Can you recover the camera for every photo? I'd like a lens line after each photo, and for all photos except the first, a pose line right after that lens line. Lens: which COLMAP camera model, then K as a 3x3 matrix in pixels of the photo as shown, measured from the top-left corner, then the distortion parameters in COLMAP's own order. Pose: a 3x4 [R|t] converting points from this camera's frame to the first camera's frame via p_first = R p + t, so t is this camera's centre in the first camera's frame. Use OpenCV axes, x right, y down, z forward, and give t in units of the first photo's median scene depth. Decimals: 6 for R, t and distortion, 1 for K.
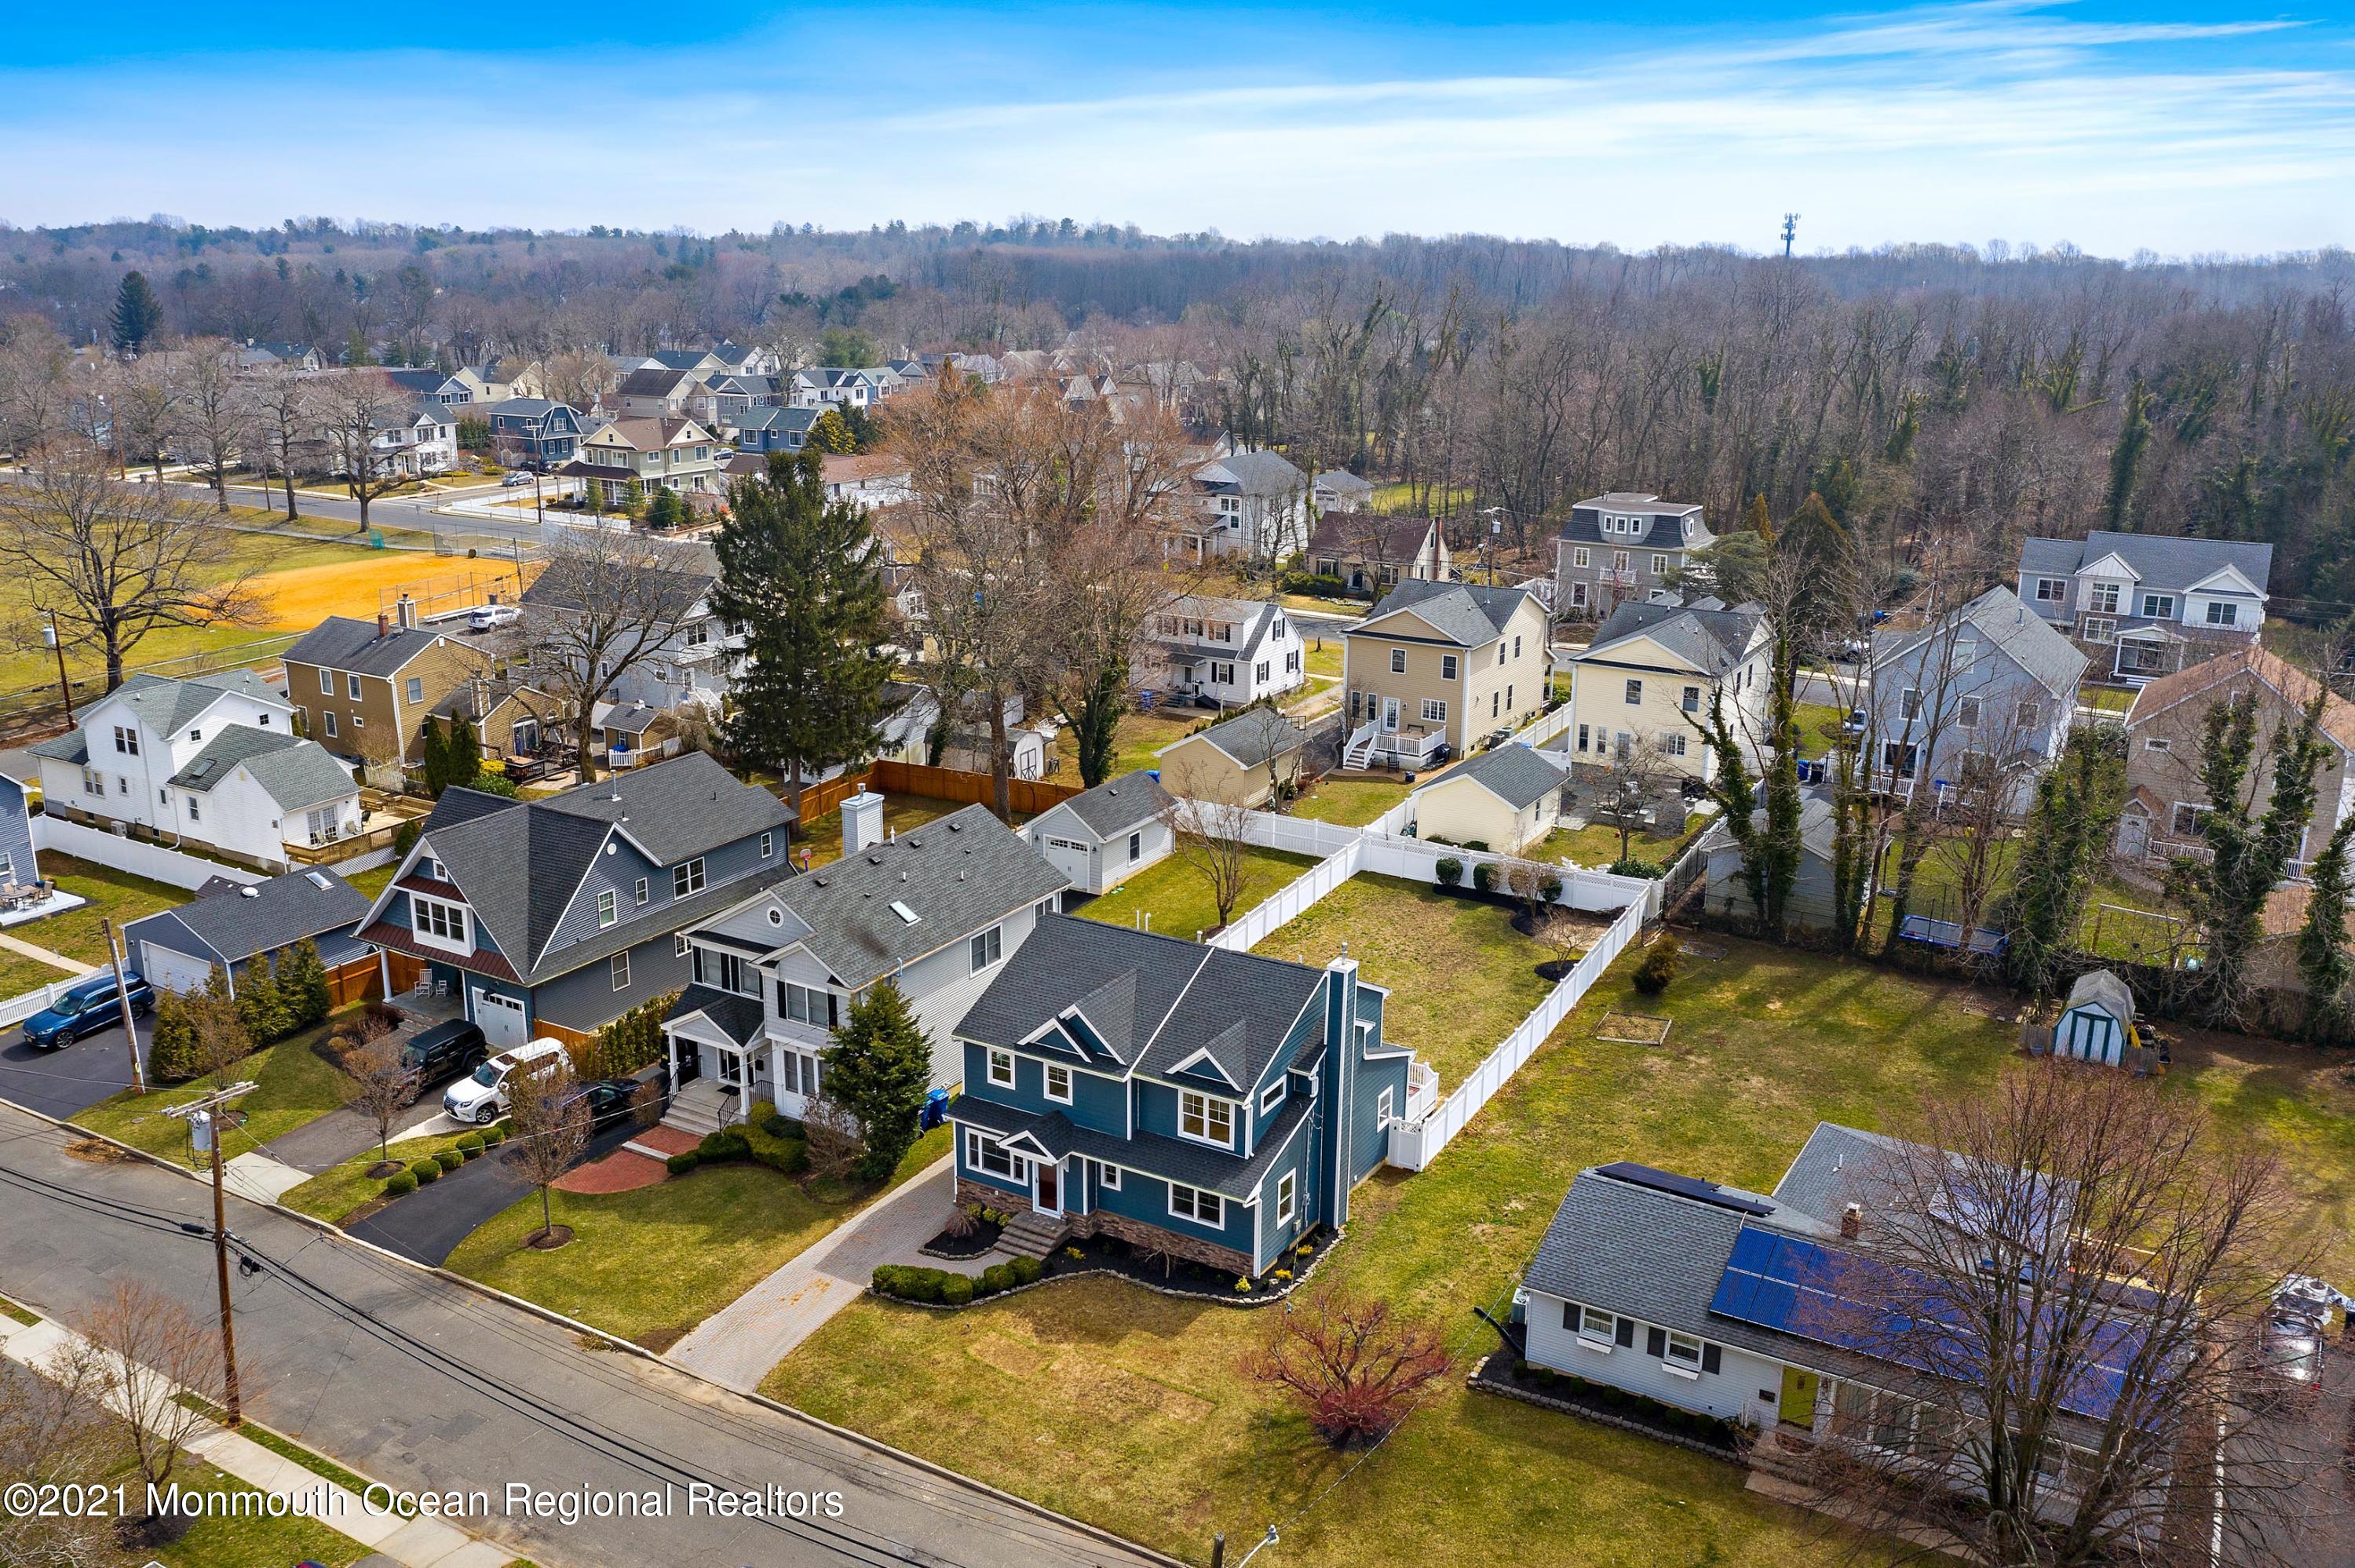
lens RADIAL K [[1918.1, 0, 1172.8], [0, 1918.1, 781.1], [0, 0, 1]] dist [-0.018051, 0.000591]
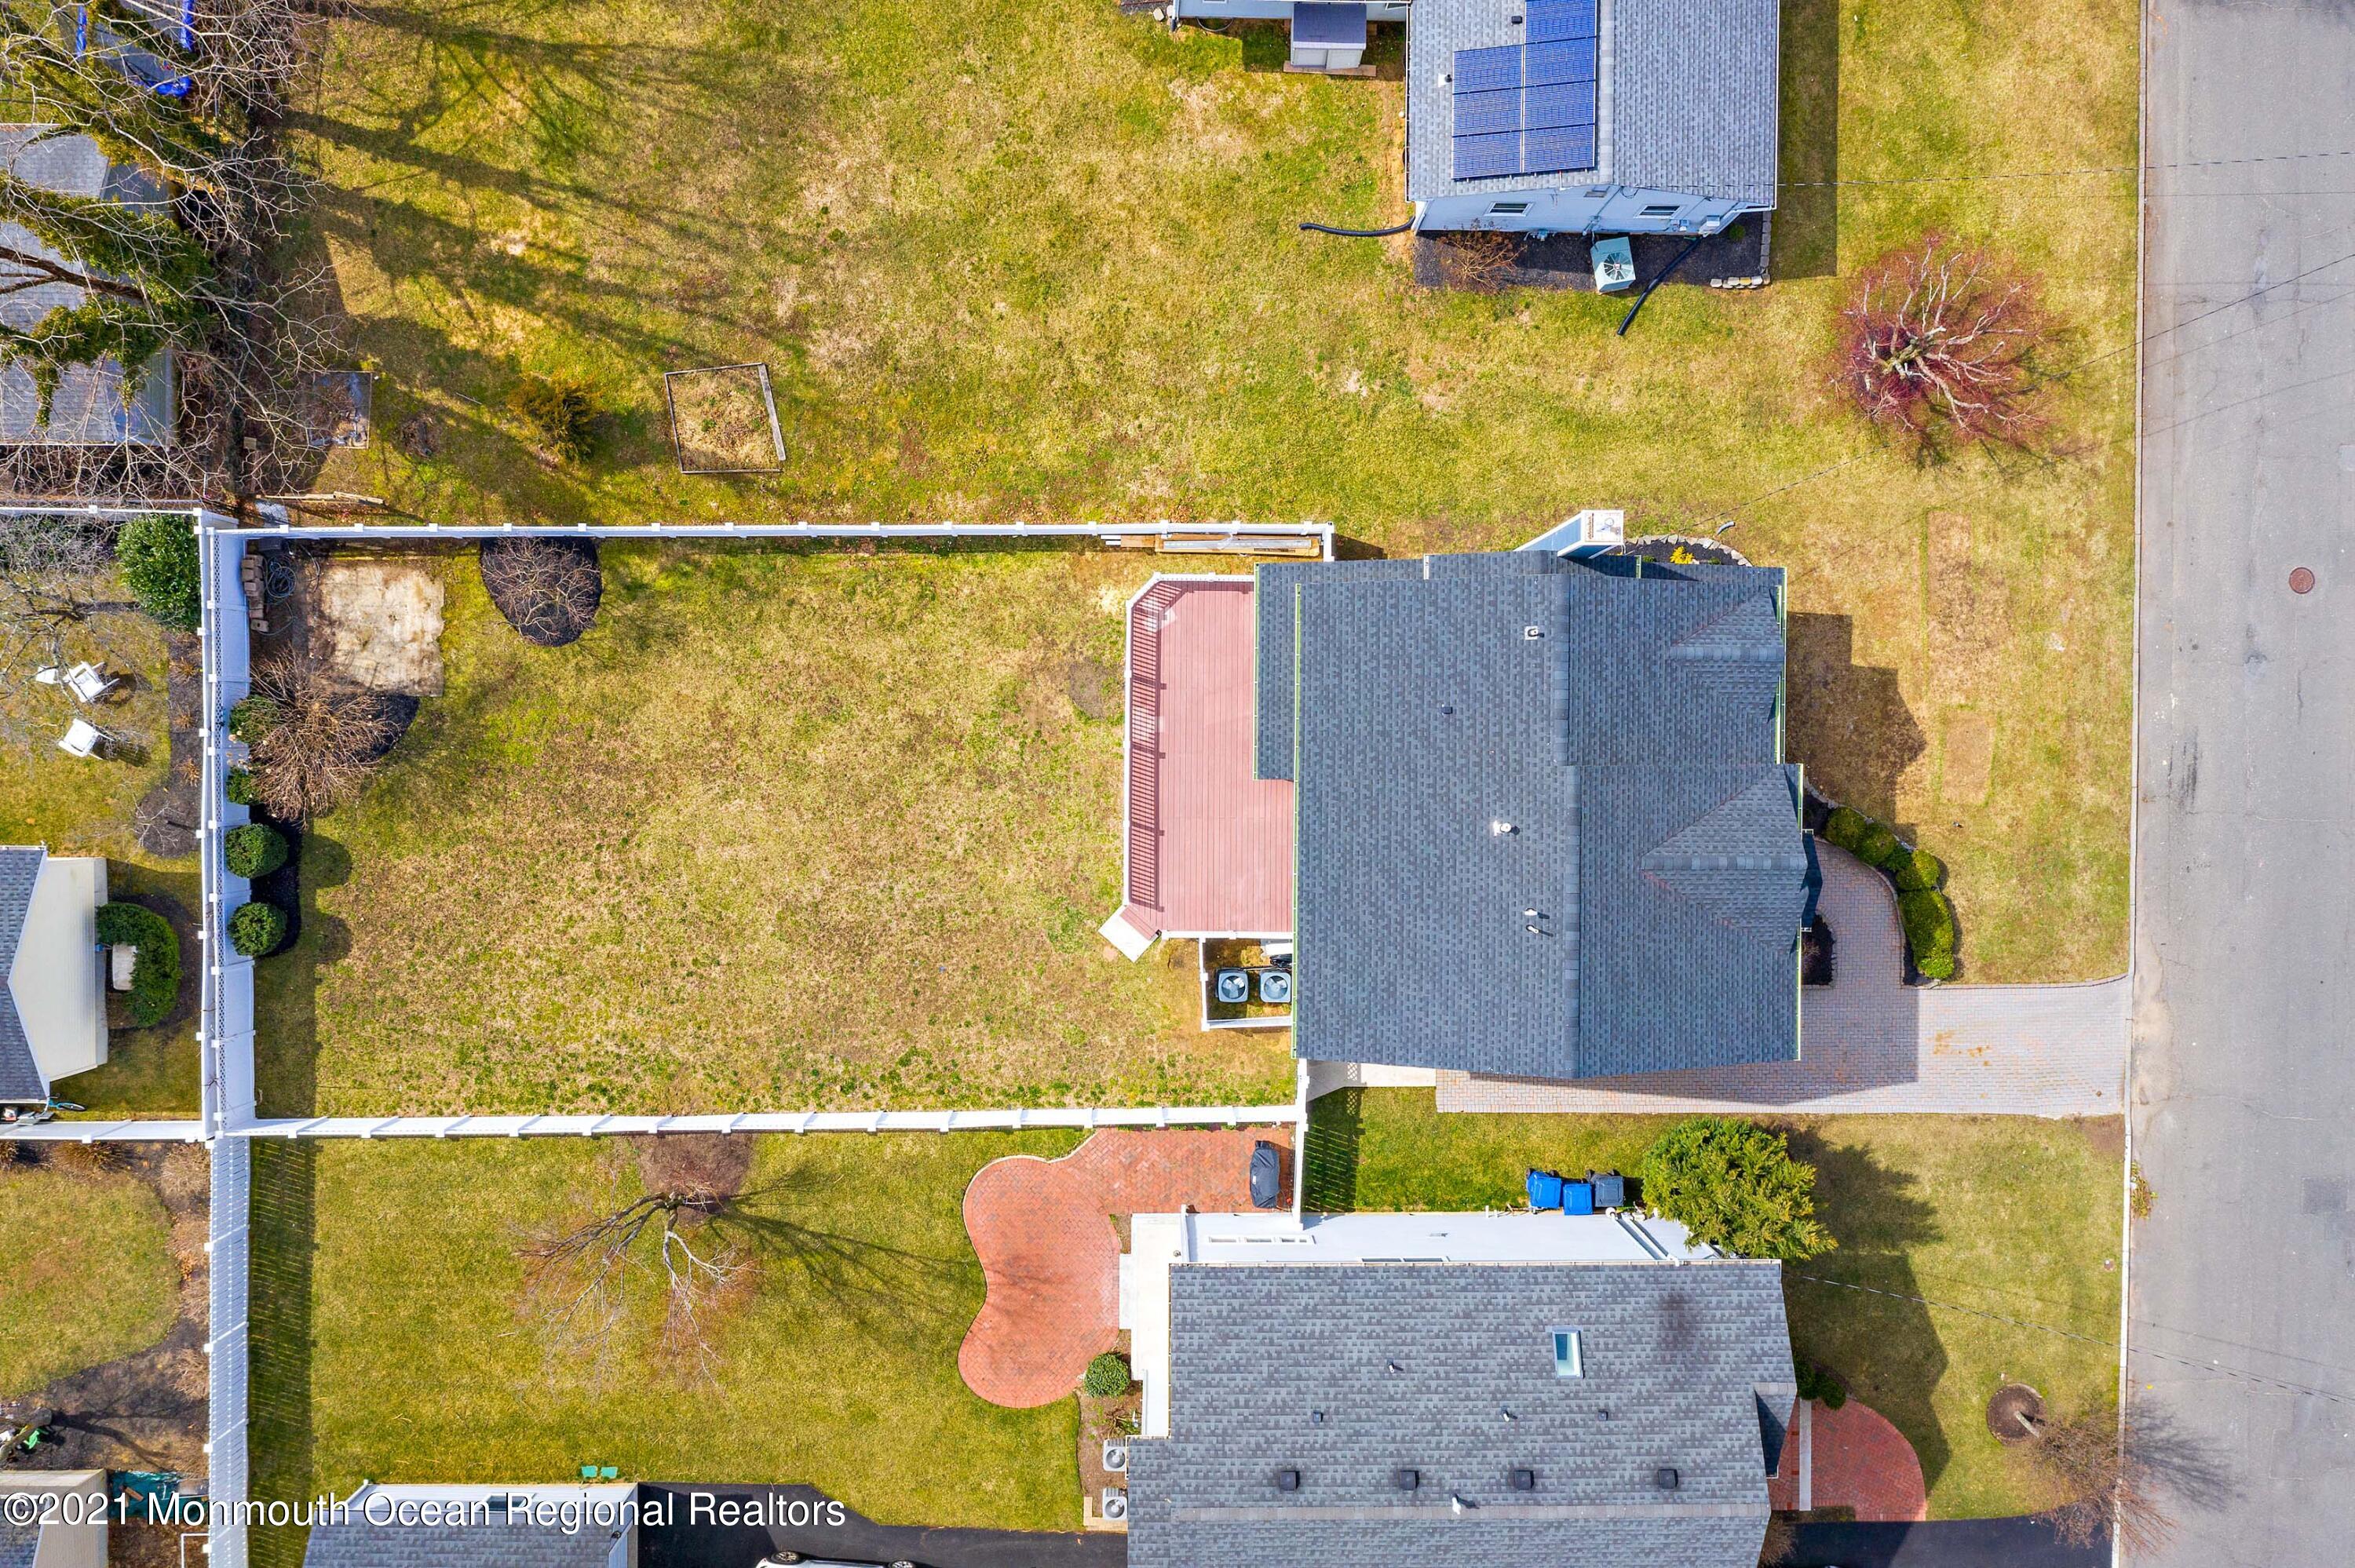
lens RADIAL K [[1860.7, 0, 1174.2], [0, 1860.7, 777.0], [0, 0, 1]] dist [-0.016396, 0.000557]
pose [[-0.505644, -0.862304, -0.027517, 0.084511], [0.217890, -0.158498, 0.963017, -0.444877], [-0.834775, 0.480948, 0.268031, 0.788474]]
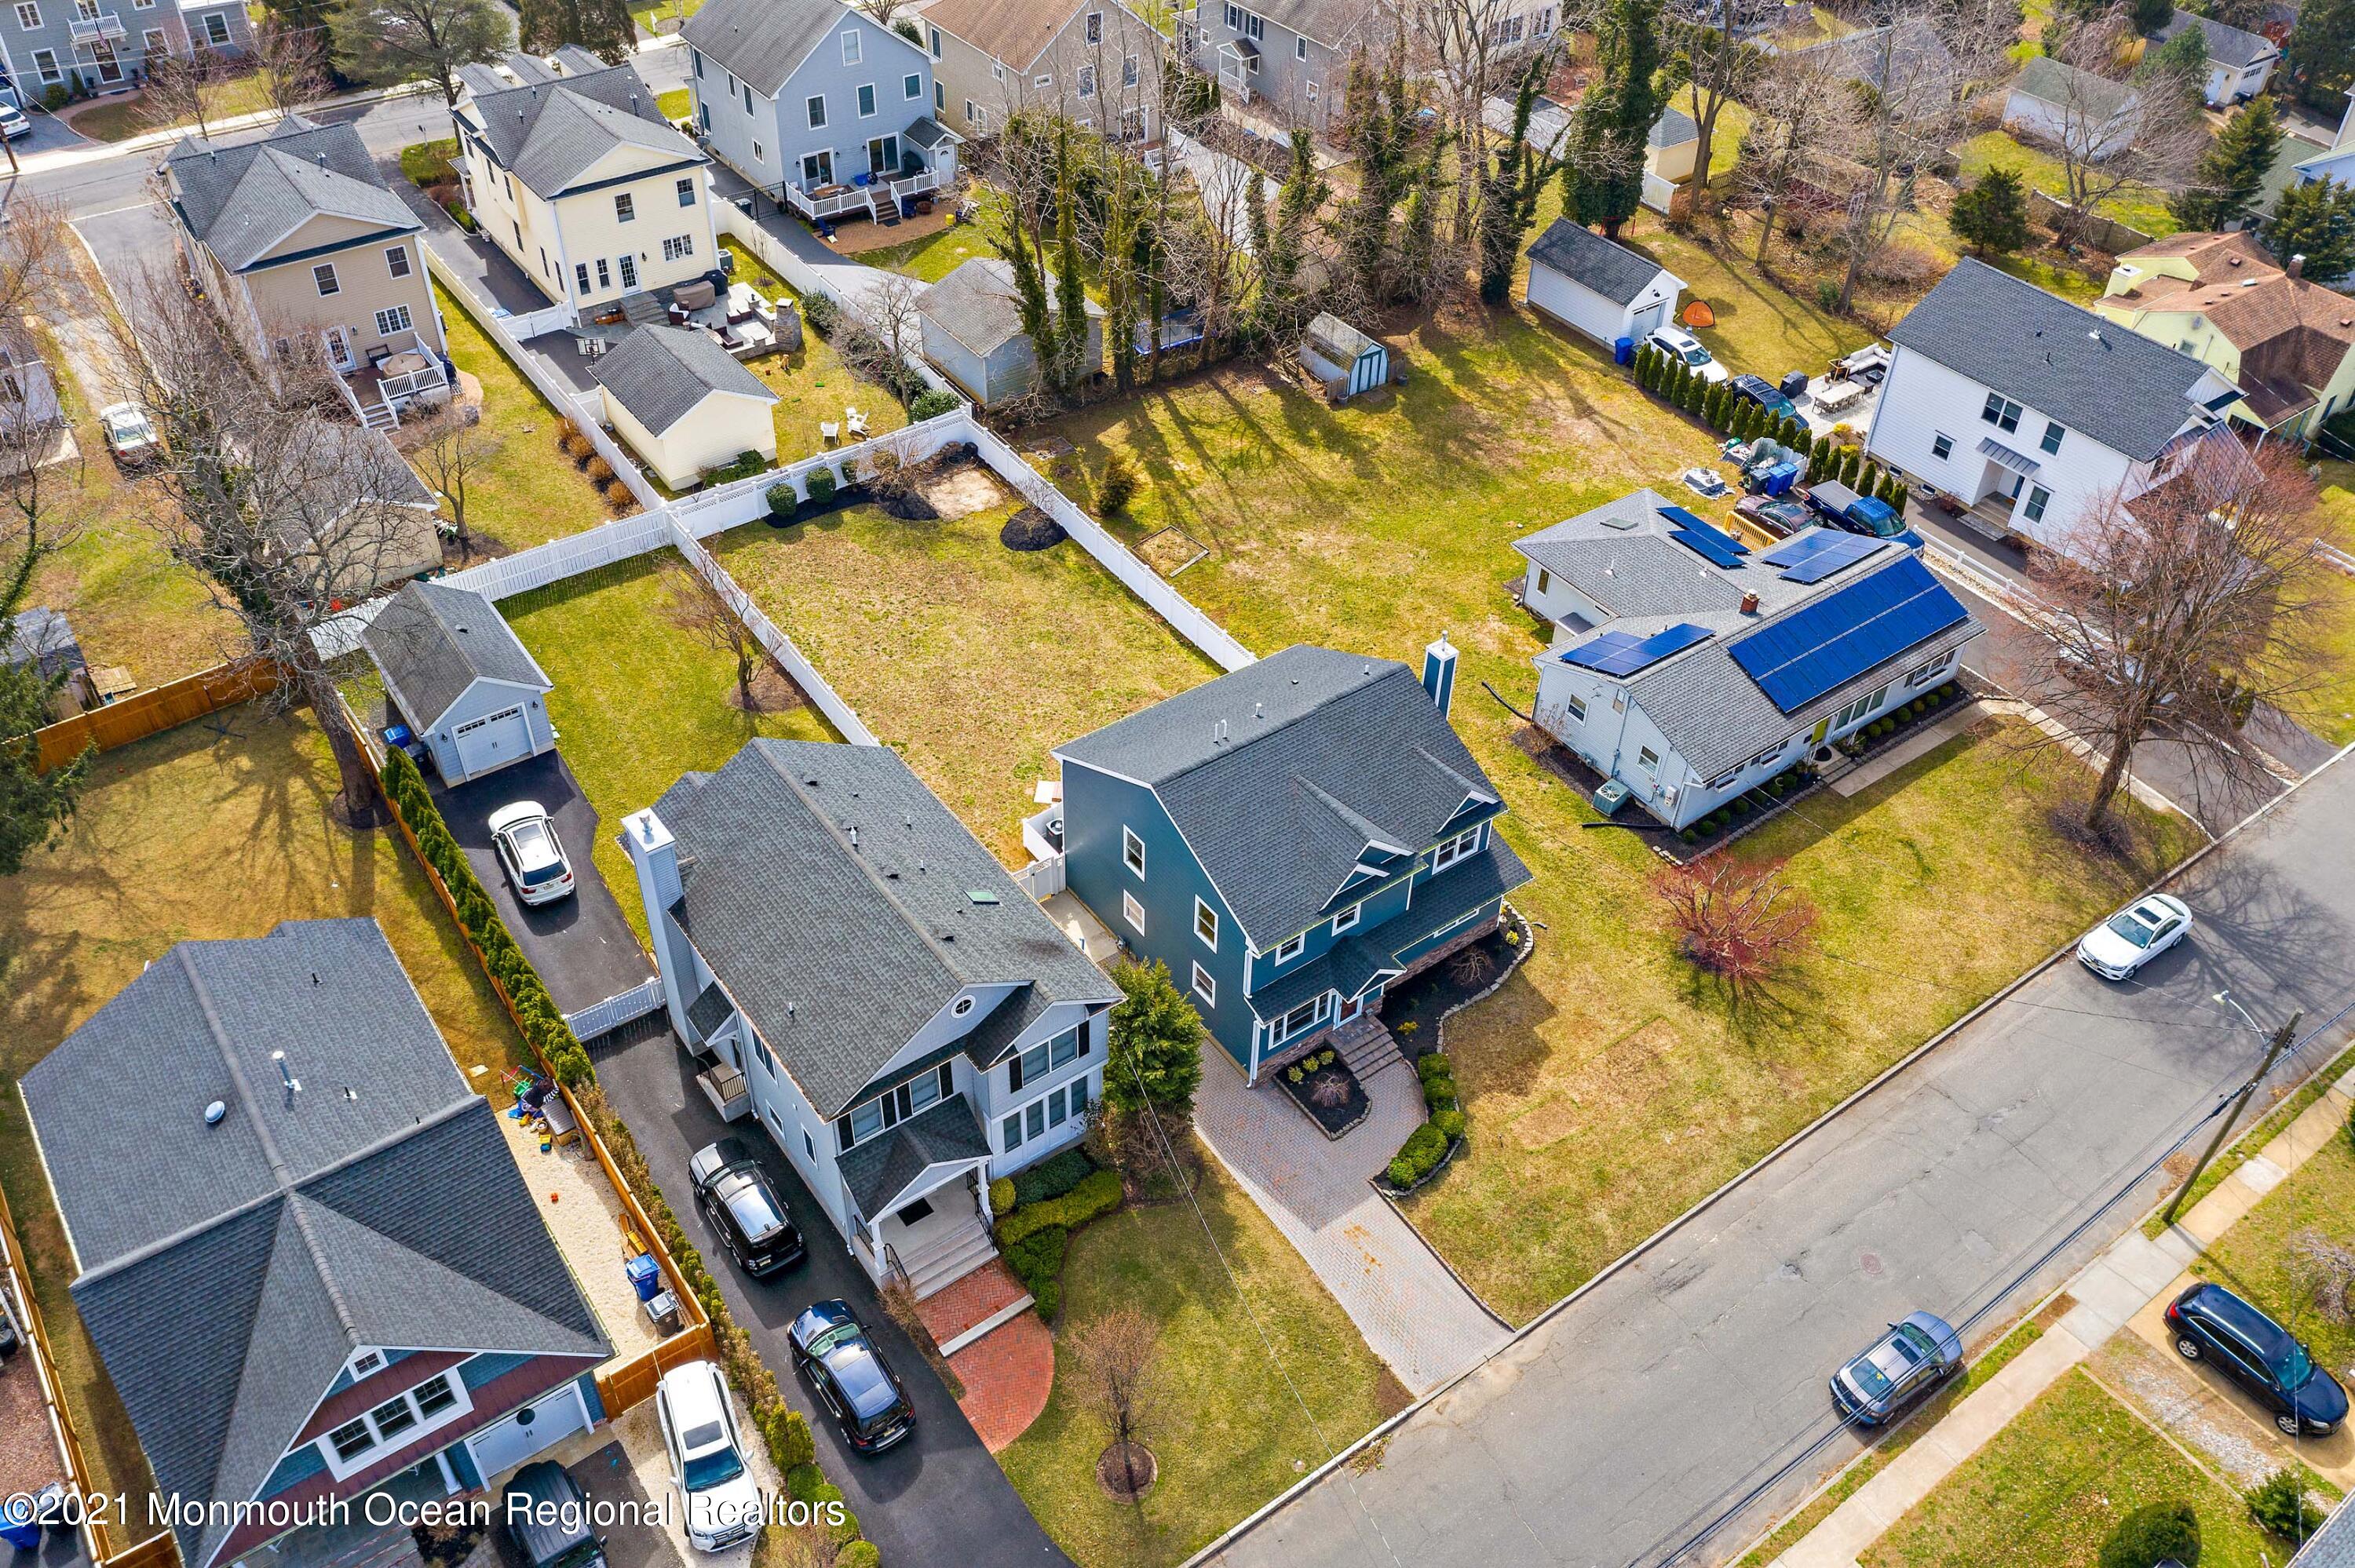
lens RADIAL K [[1860.7, 0, 1174.2], [0, 1860.7, 777.0], [0, 0, 1]] dist [-0.016396, 0.000557]
pose [[0.396527, -0.600113, 0.694717, -0.568342], [0.230676, 0.797606, 0.557327, -0.355719], [-0.888569, -0.060741, 0.454704, 0.527189]]
